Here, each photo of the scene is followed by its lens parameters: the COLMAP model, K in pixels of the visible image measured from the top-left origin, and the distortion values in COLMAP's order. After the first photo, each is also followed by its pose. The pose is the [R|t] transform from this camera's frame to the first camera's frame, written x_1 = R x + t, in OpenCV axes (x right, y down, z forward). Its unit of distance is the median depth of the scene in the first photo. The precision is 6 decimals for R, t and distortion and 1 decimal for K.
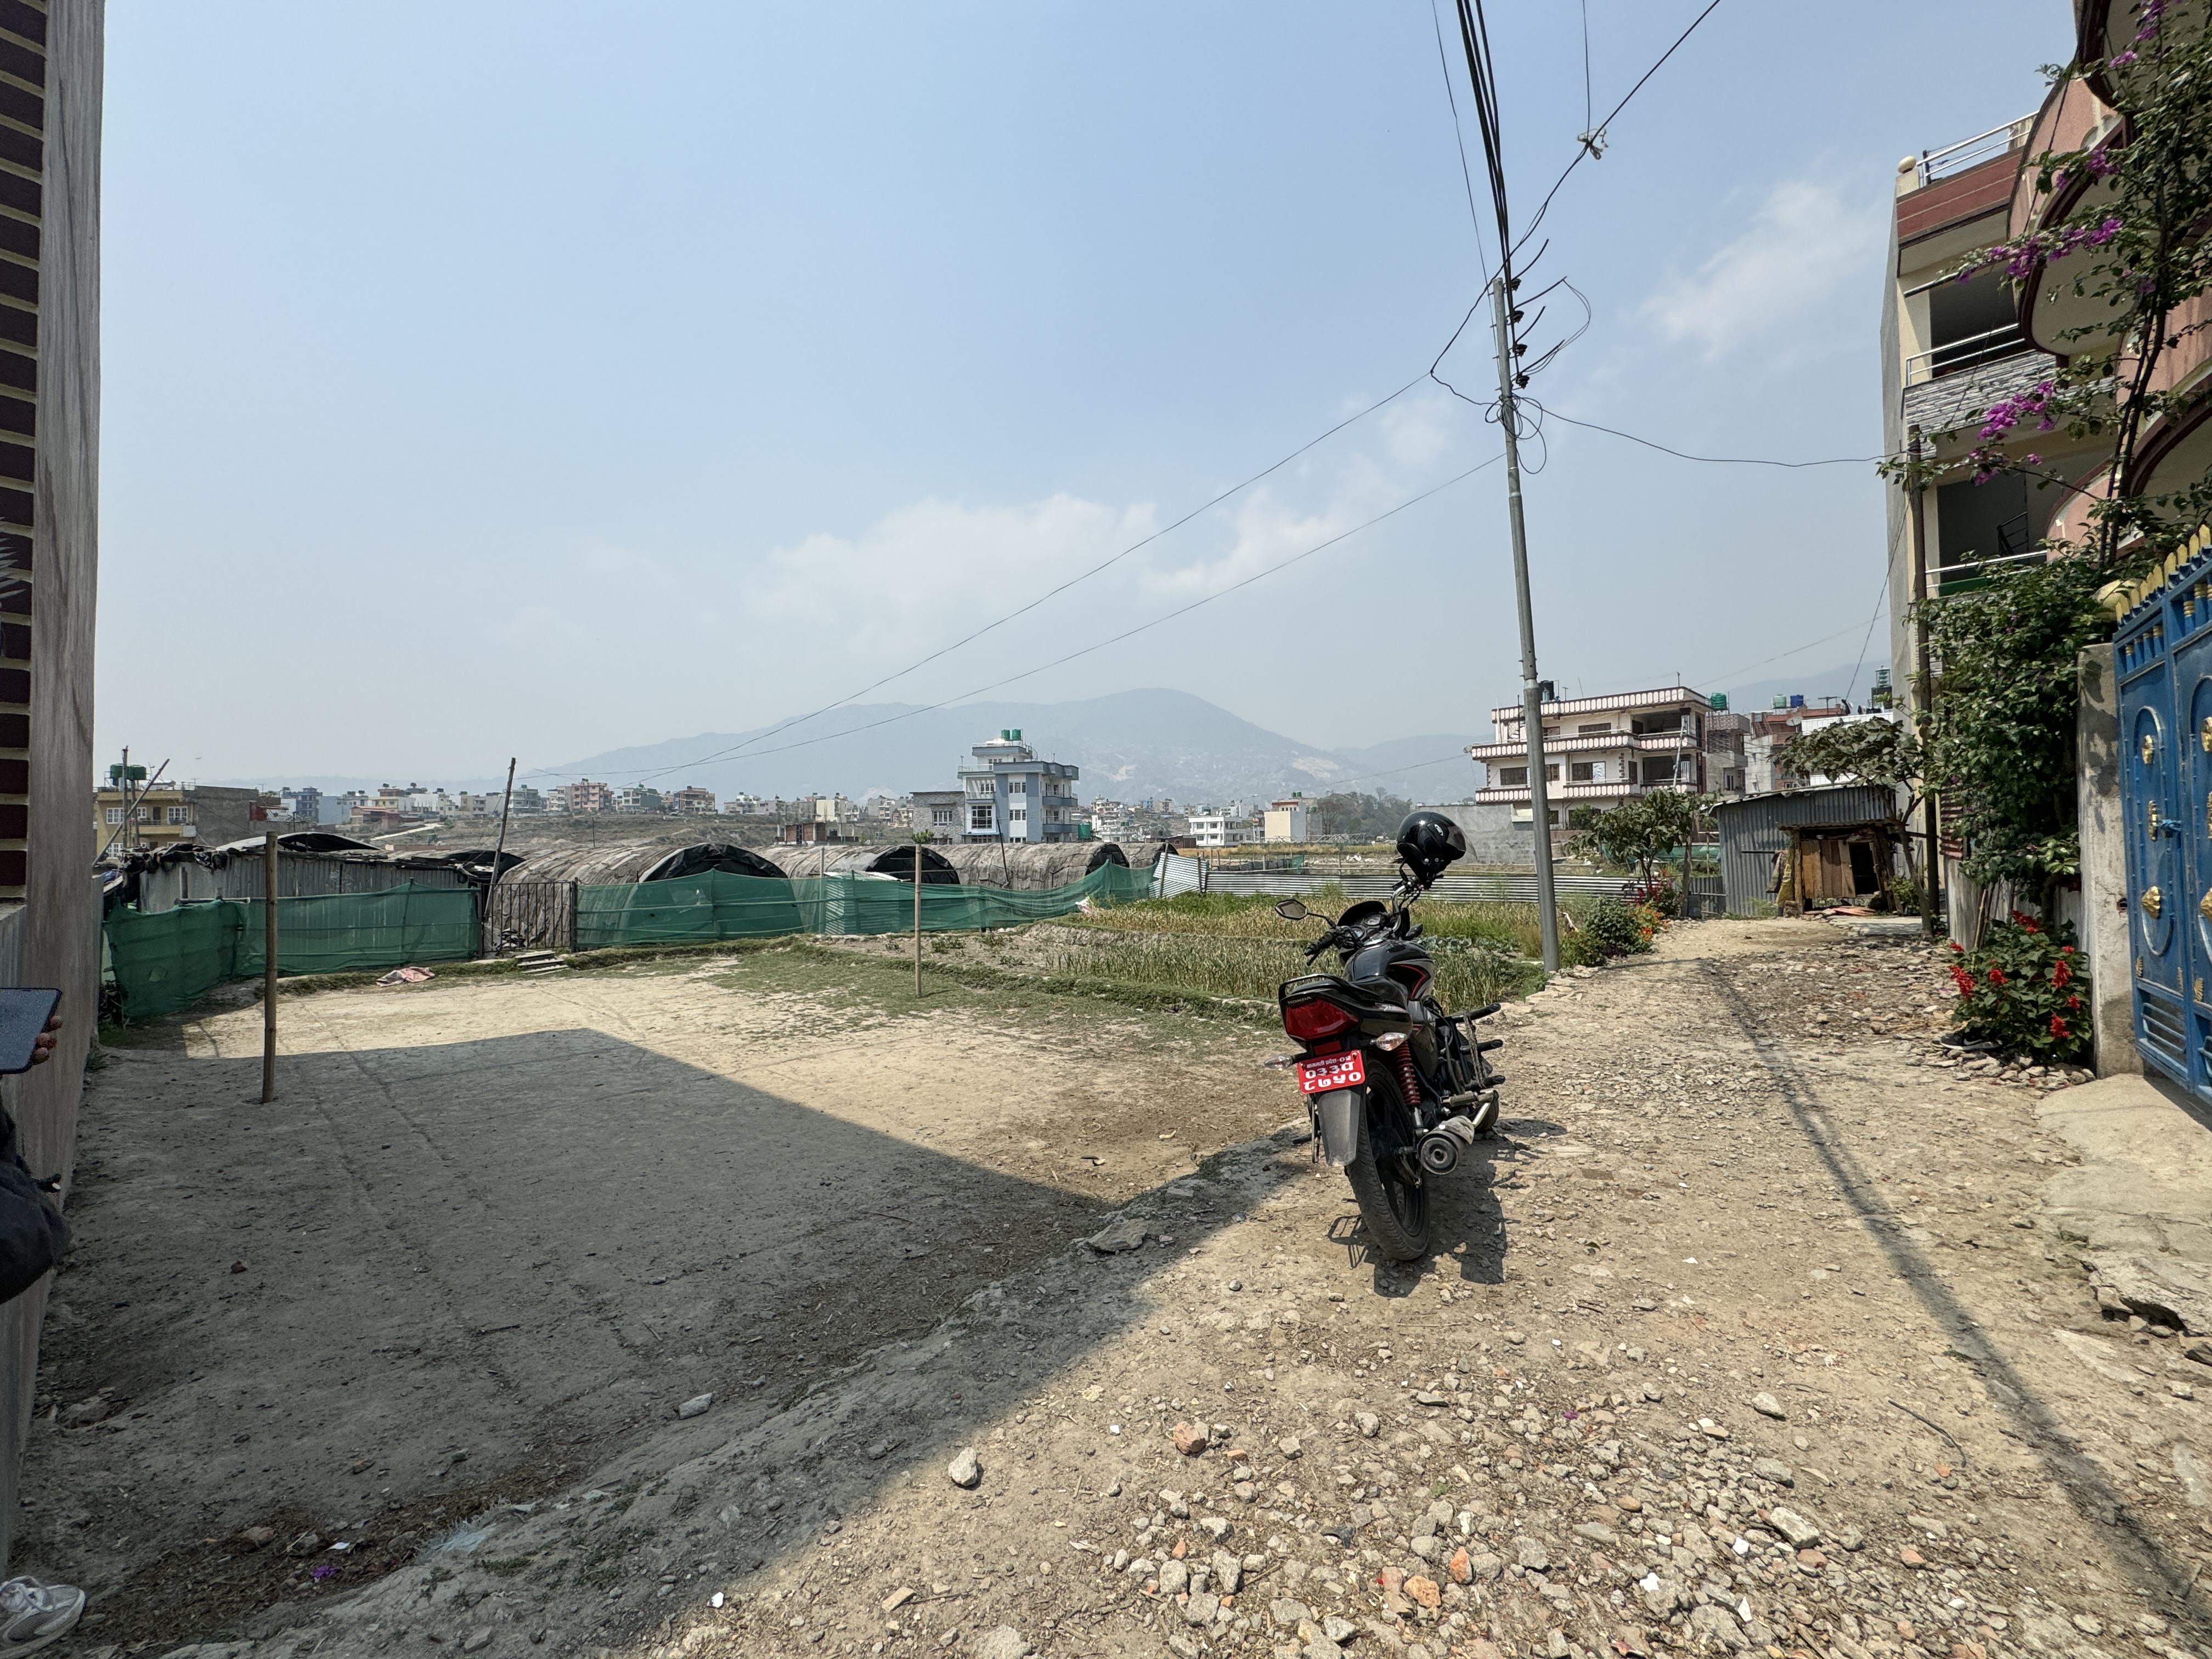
lens RADIAL K [[883.9, 0, 1102.8], [0, 883.9, 822.1], [0, 0, 1]] dist [-0.000135, 0.000246]
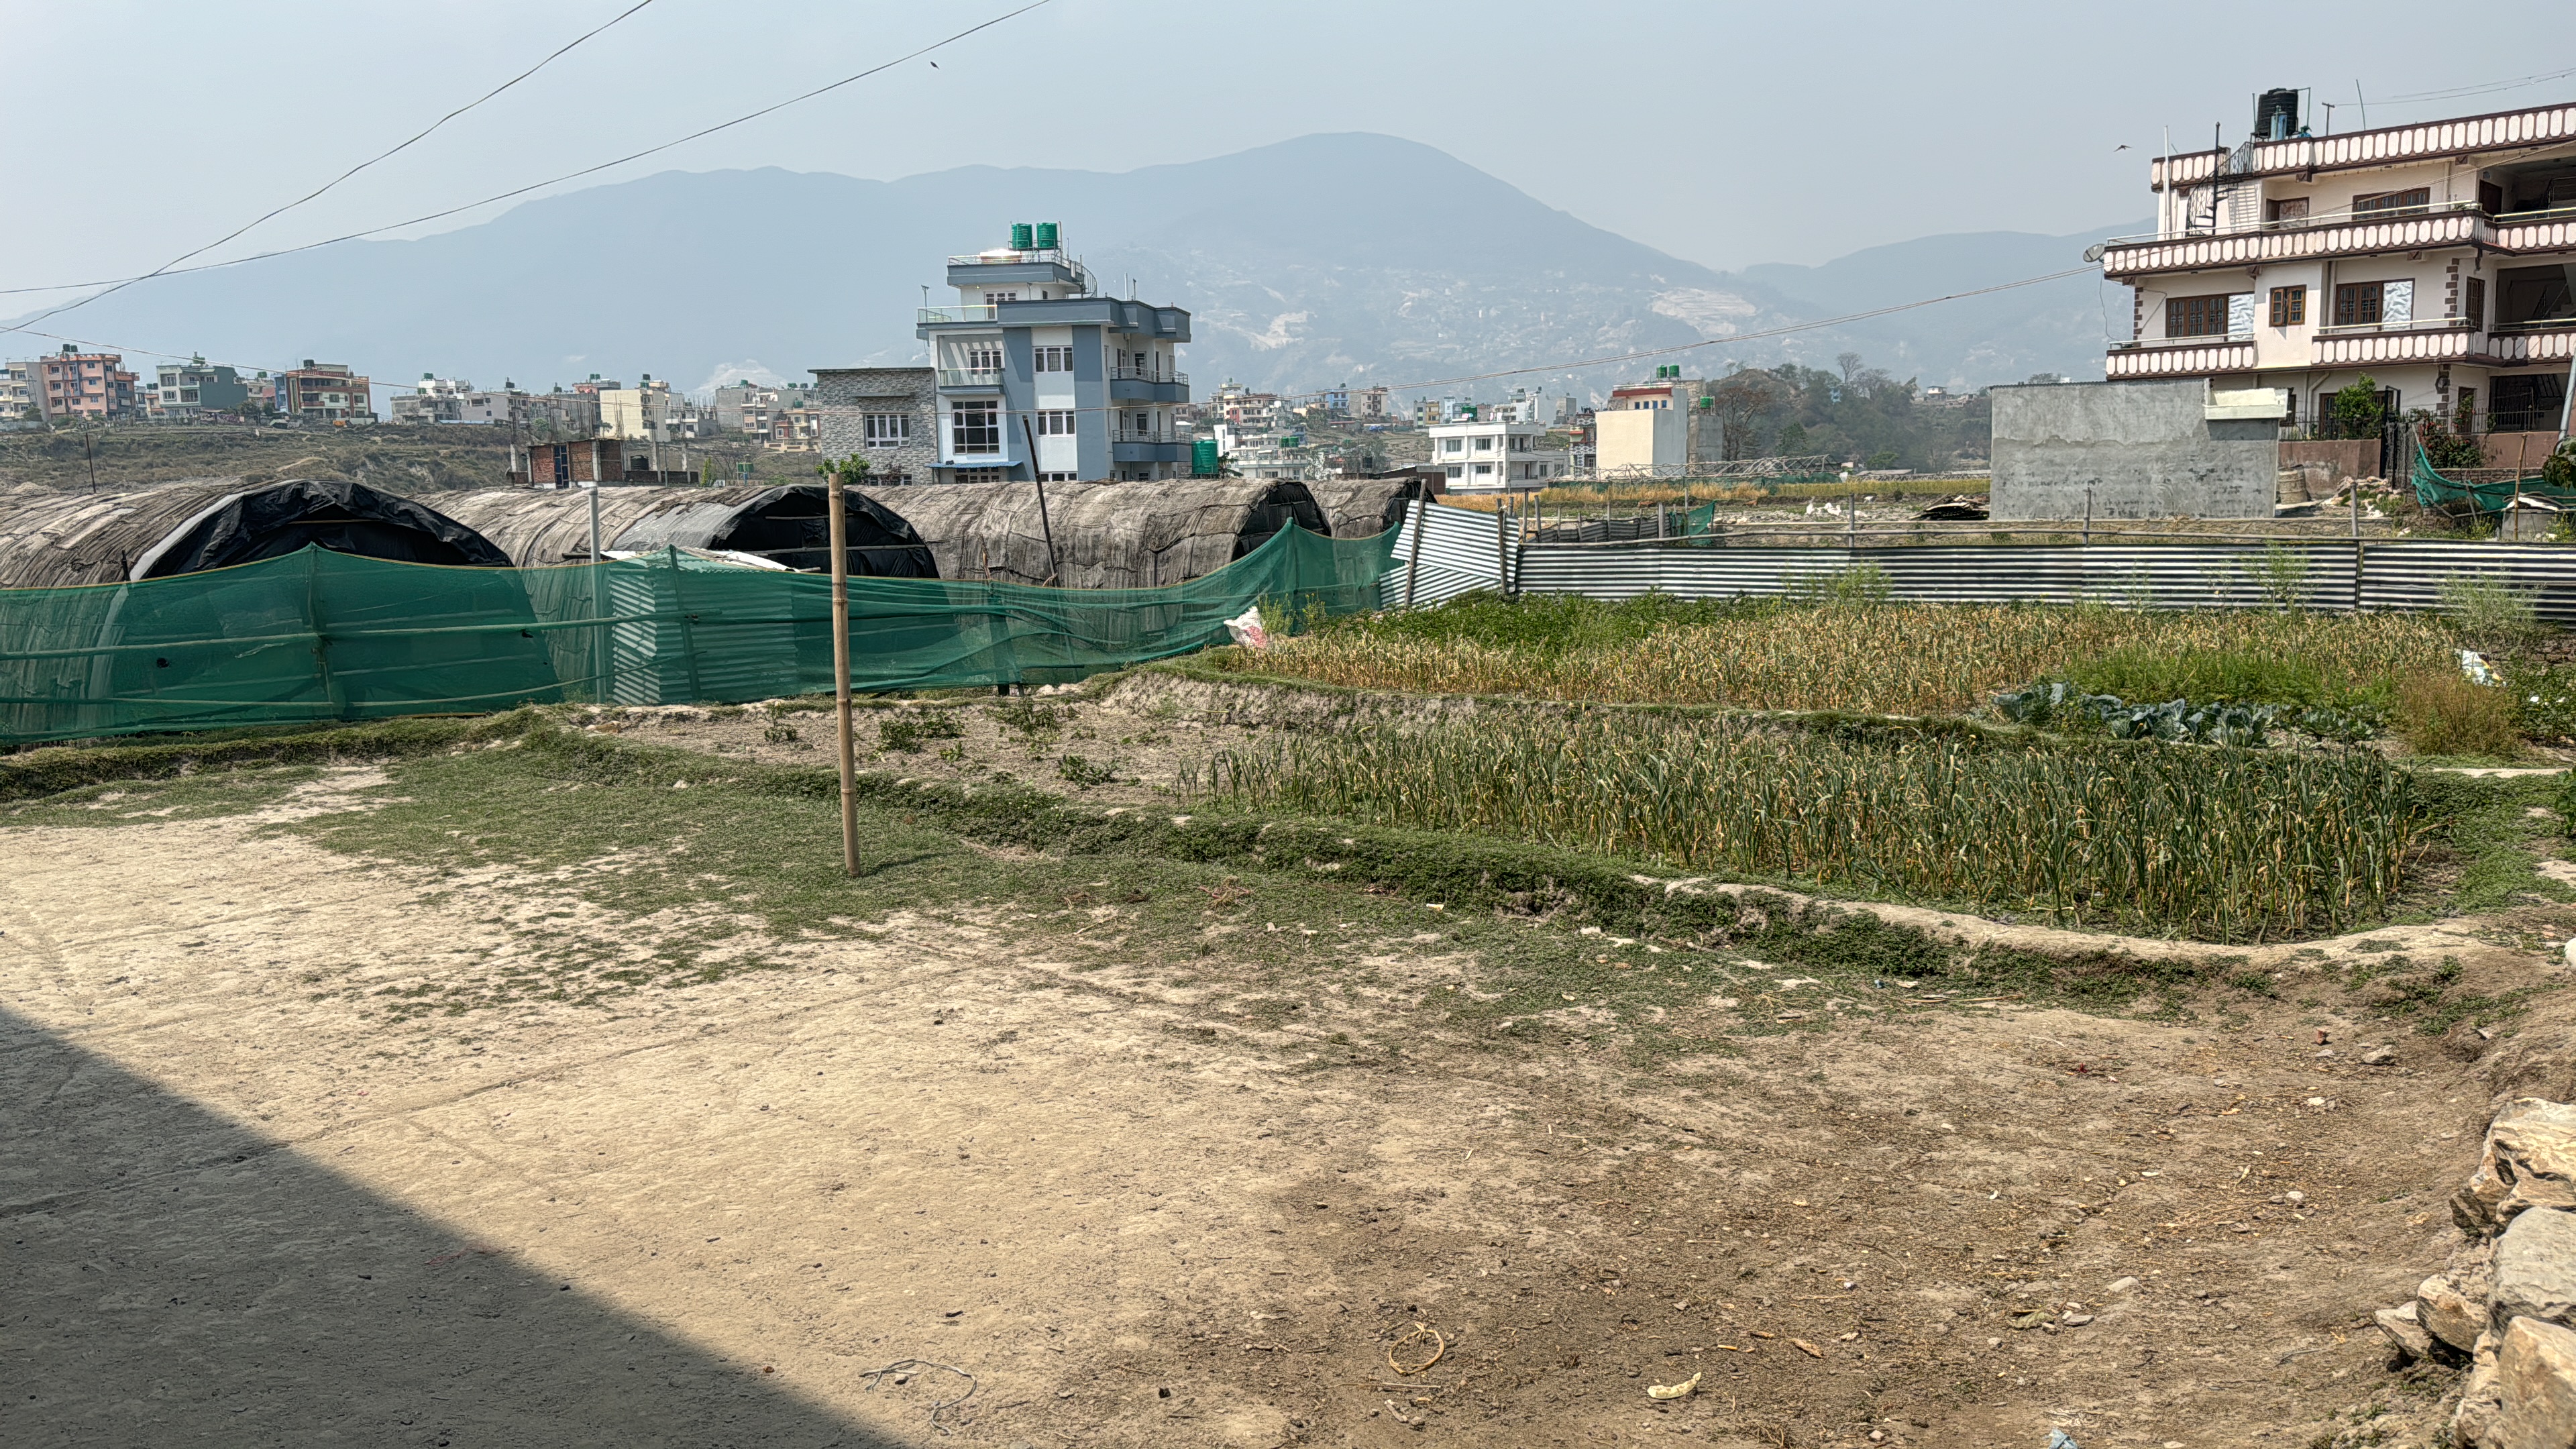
lens RADIAL K [[1885.1, 0, 1265.5], [0, 1885.1, 720.8], [0, 0, 1]] dist [0.131922, -0.219315]
pose [[0.999843, -0.010120, 0.014548, -0.033568], [0.007873, 0.989109, 0.146975, 0.010004], [-0.015877, -0.146837, 0.989033, 0.160736]]
